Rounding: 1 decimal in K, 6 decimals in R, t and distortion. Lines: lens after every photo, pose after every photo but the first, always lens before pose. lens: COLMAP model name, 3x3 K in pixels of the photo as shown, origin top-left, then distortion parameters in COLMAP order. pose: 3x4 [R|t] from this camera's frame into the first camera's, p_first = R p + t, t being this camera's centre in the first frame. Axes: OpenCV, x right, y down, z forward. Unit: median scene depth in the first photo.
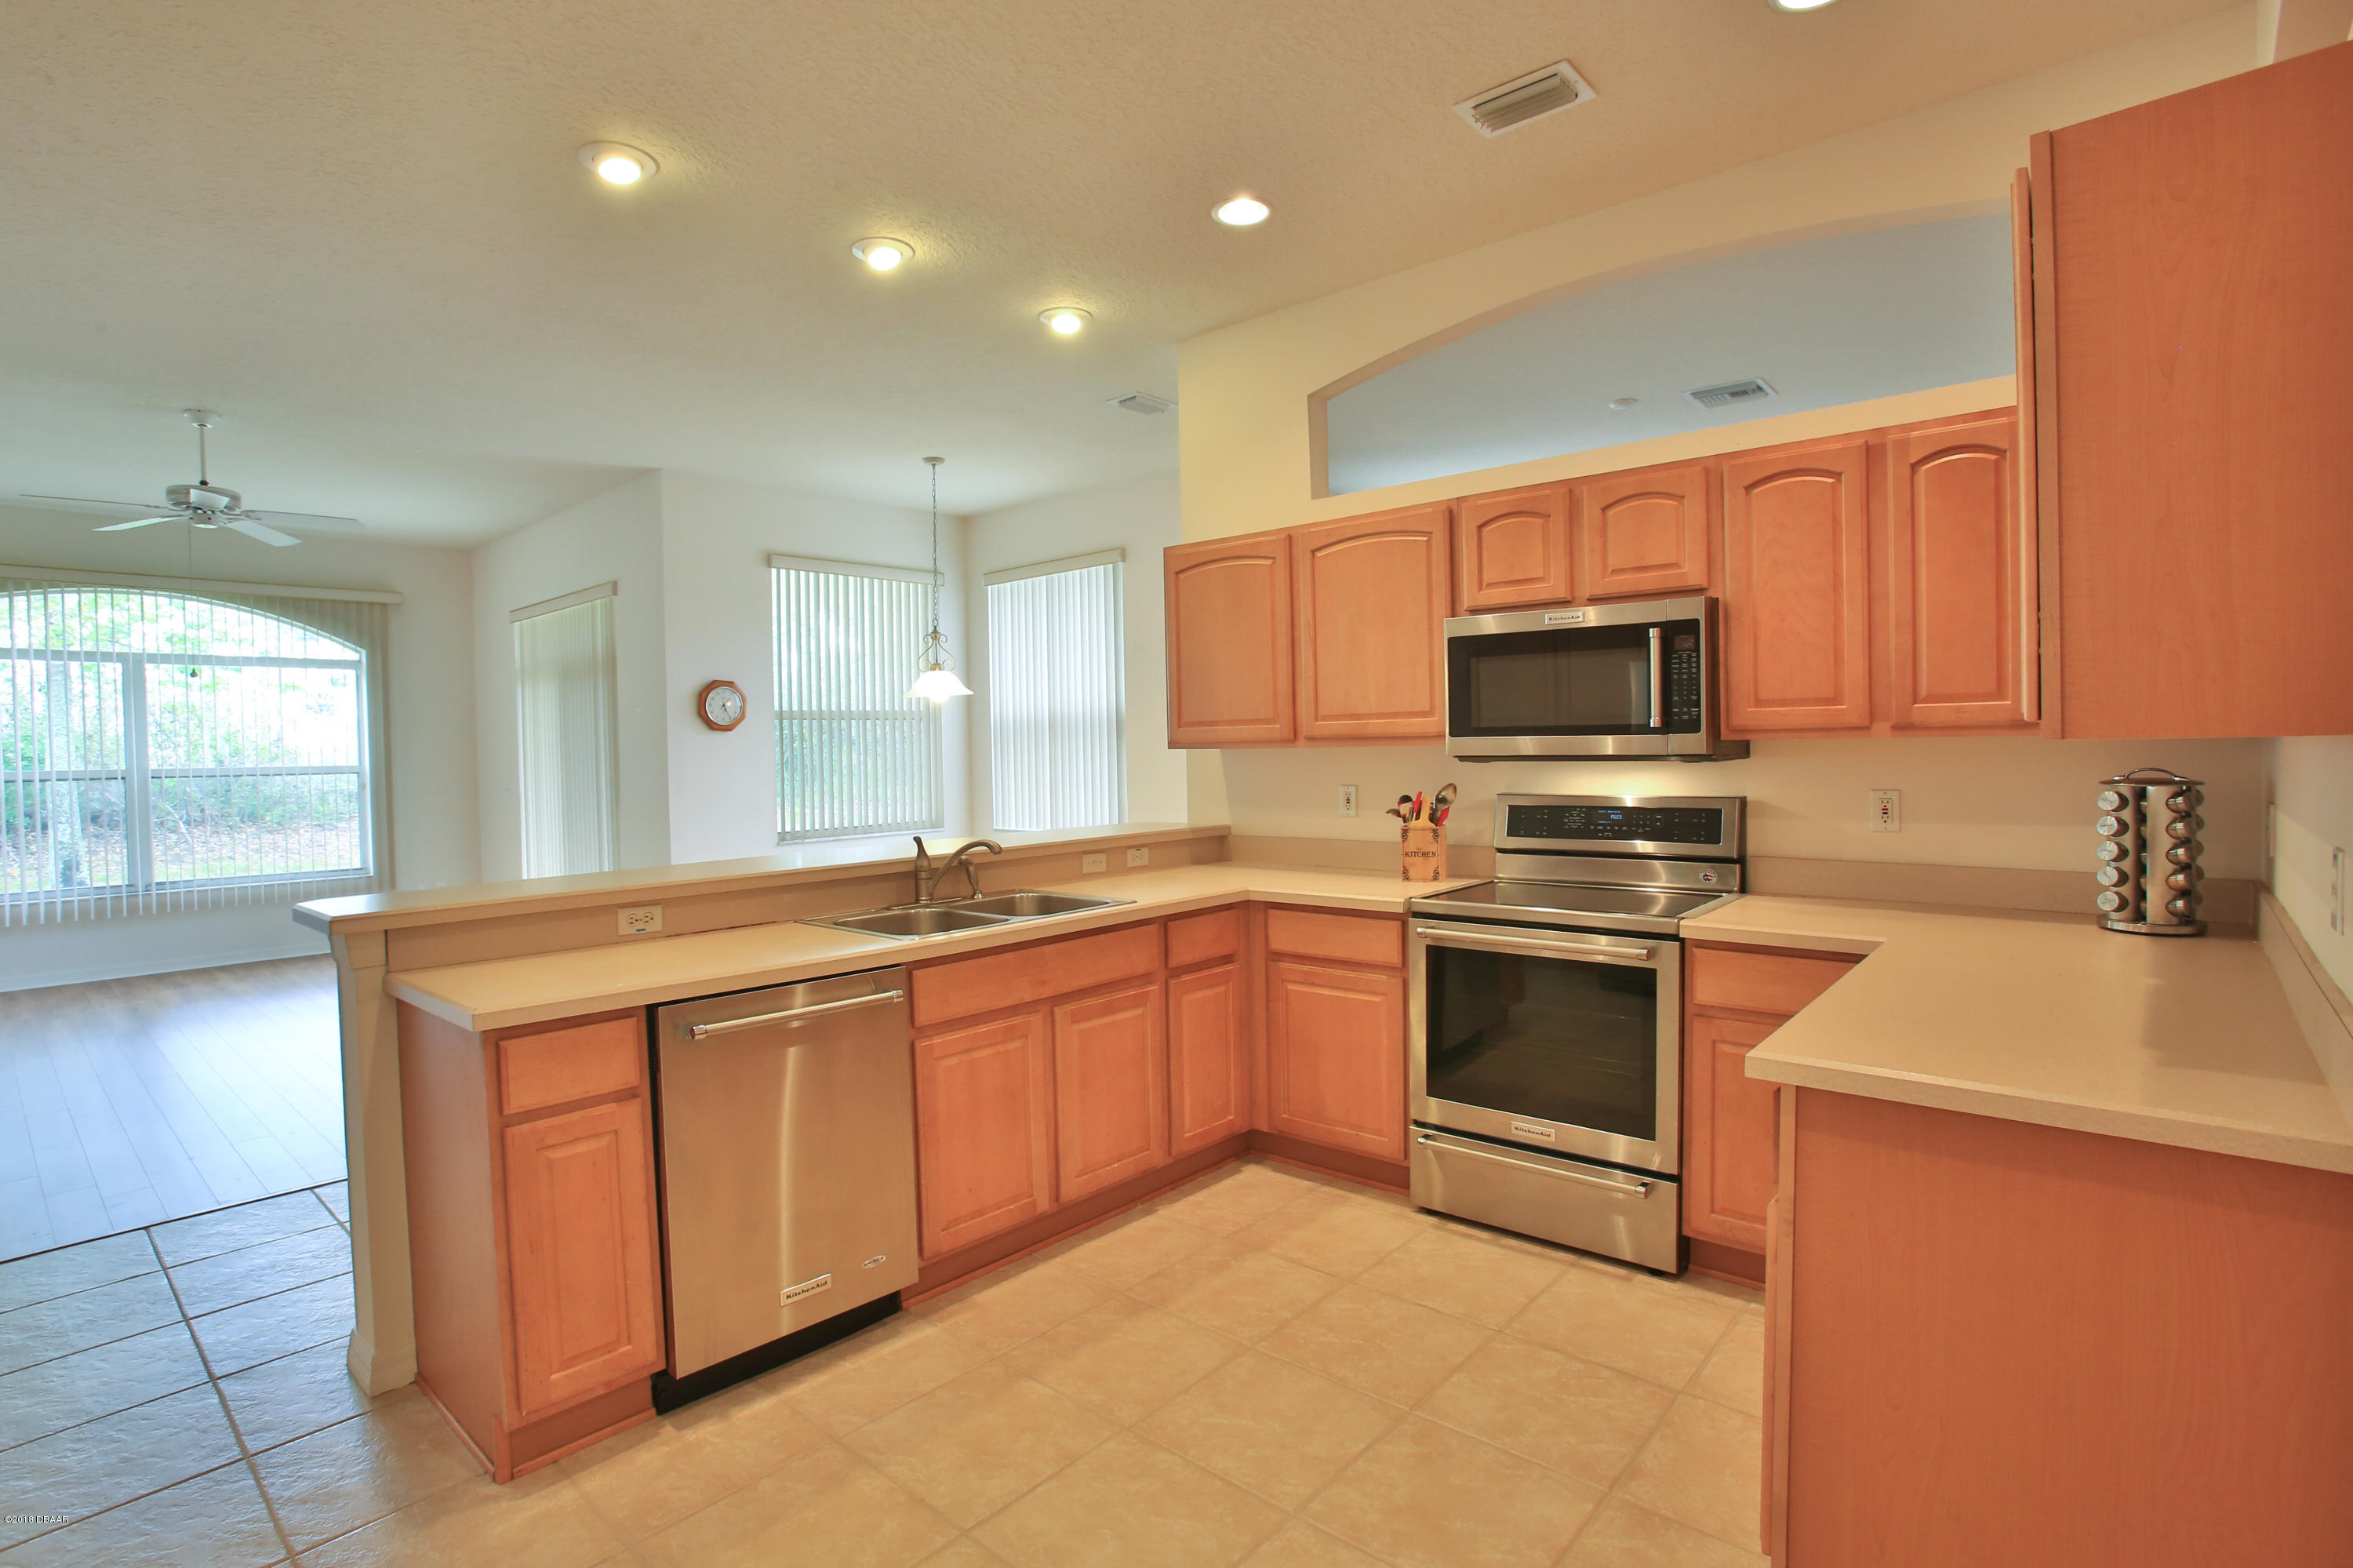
lens RADIAL K [[1137.2, 0, 1157.9], [0, 1137.2, 774.7], [0, 0, 1]] dist [-0.075223, 0.028862]
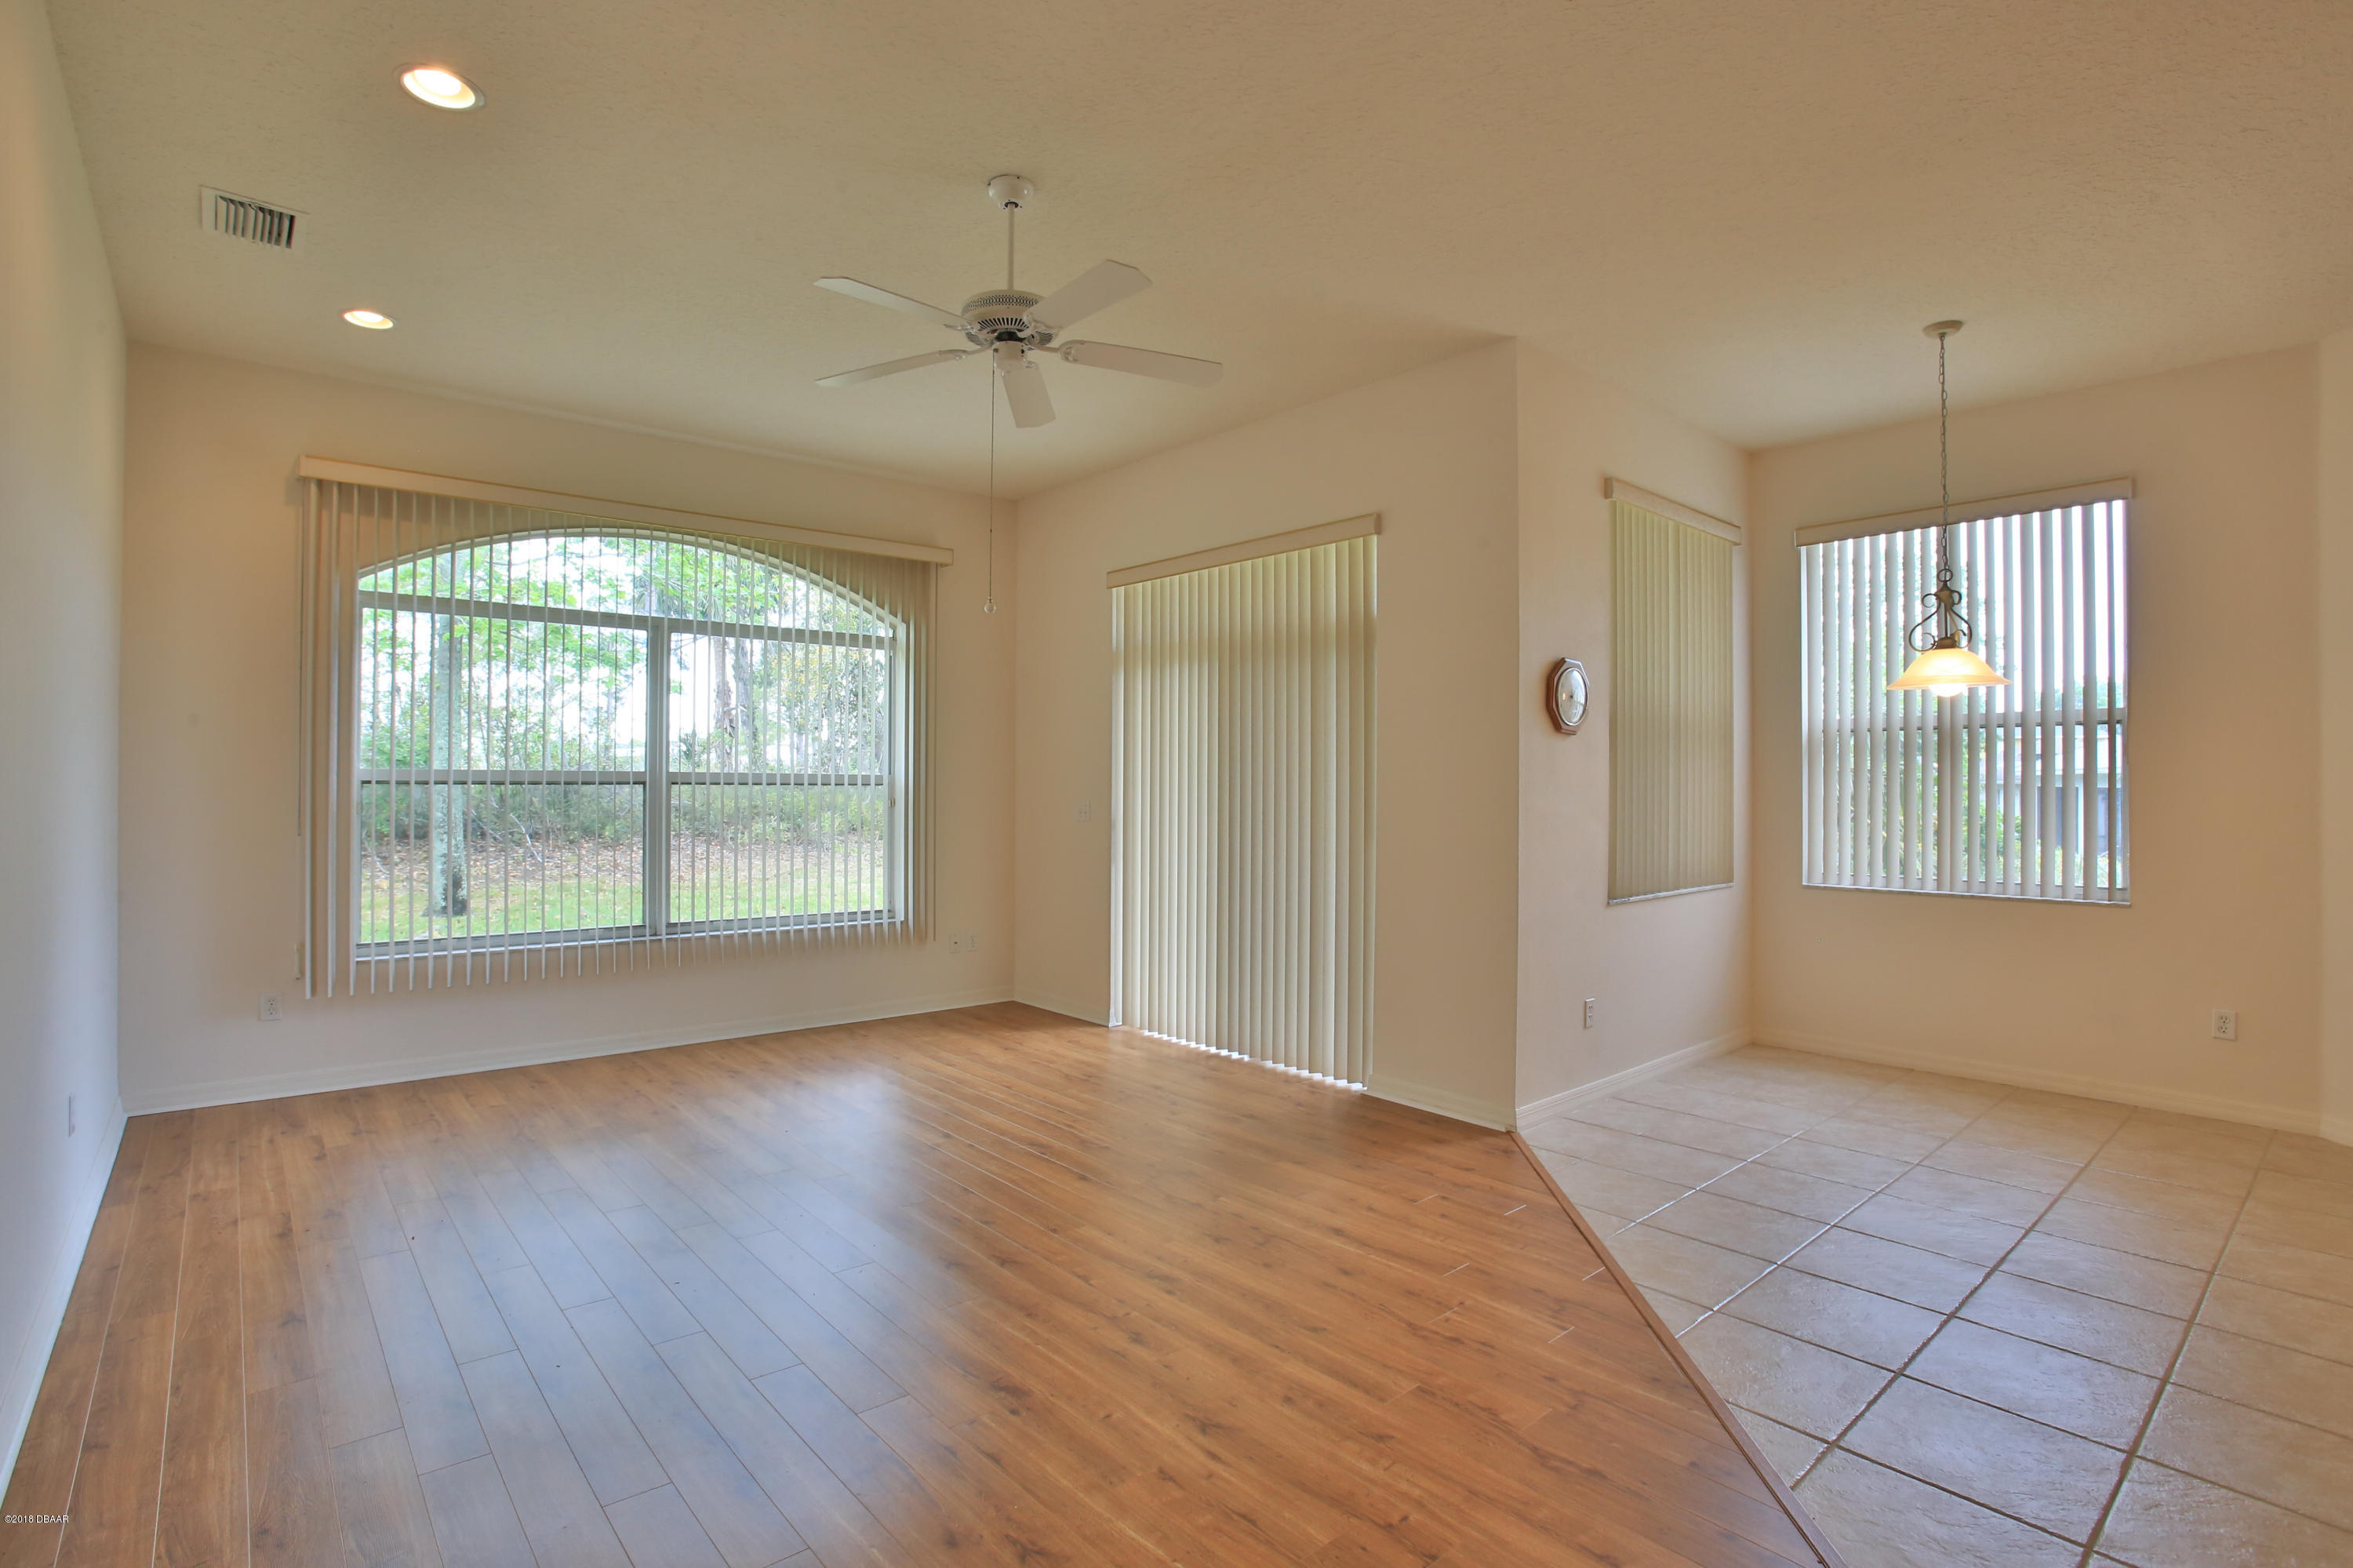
lens RADIAL K [[1137.2, 0, 1157.9], [0, 1137.2, 774.7], [0, 0, 1]] dist [-0.075223, 0.028862]
pose [[0.990839, 0.023123, -0.133053, -0.527807], [-0.027079, 0.999241, -0.028006, 0.010337], [0.132304, 0.031352, 0.990713, 0.299352]]
